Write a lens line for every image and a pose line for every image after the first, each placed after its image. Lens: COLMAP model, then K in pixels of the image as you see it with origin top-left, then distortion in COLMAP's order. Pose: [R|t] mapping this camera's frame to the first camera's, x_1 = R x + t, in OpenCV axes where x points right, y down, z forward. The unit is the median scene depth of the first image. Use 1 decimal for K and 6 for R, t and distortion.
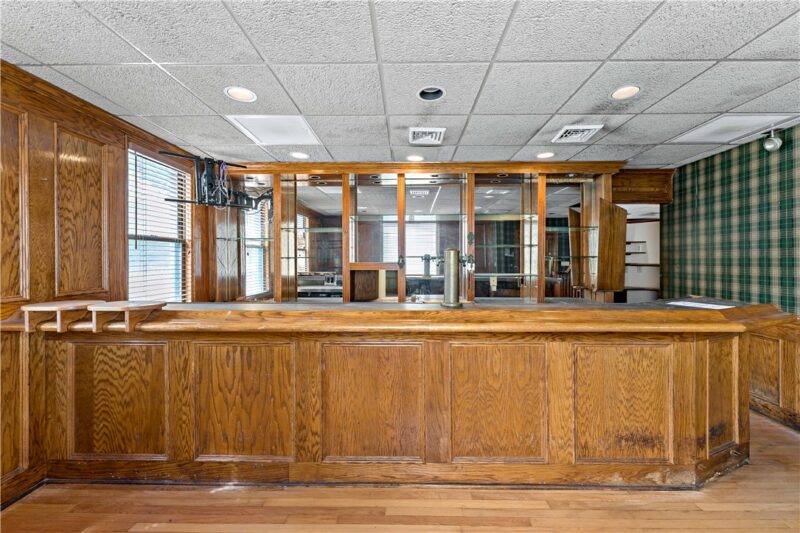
lens RADIAL K [[320.3, 0, 404.0], [0, 320.3, 255.8], [0, 0, 1]] dist [0.000670, 0.000193]
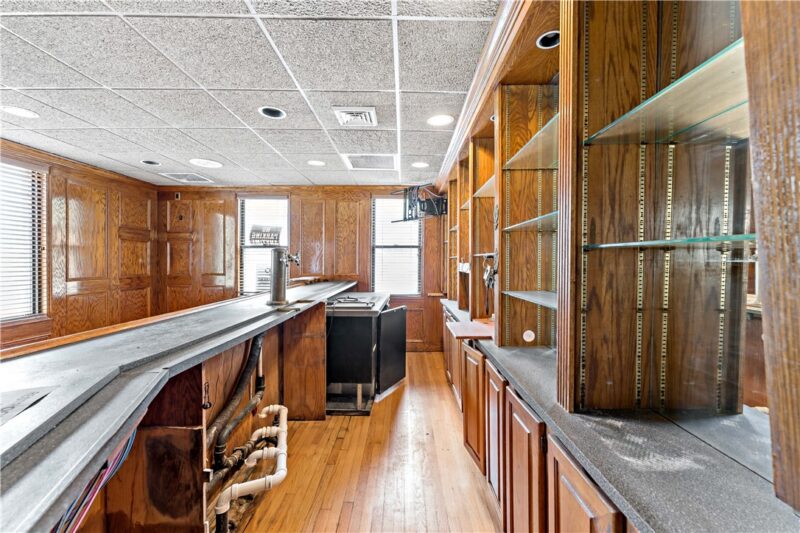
lens RADIAL K [[320.3, 0, 404.0], [0, 320.3, 255.8], [0, 0, 1]] dist [0.000670, 0.000193]
pose [[0.013306, -0.001730, -0.999910, 1.287944], [0.006767, 0.999976, -0.001640, -0.005787], [0.999889, -0.006745, 0.013318, 1.537999]]
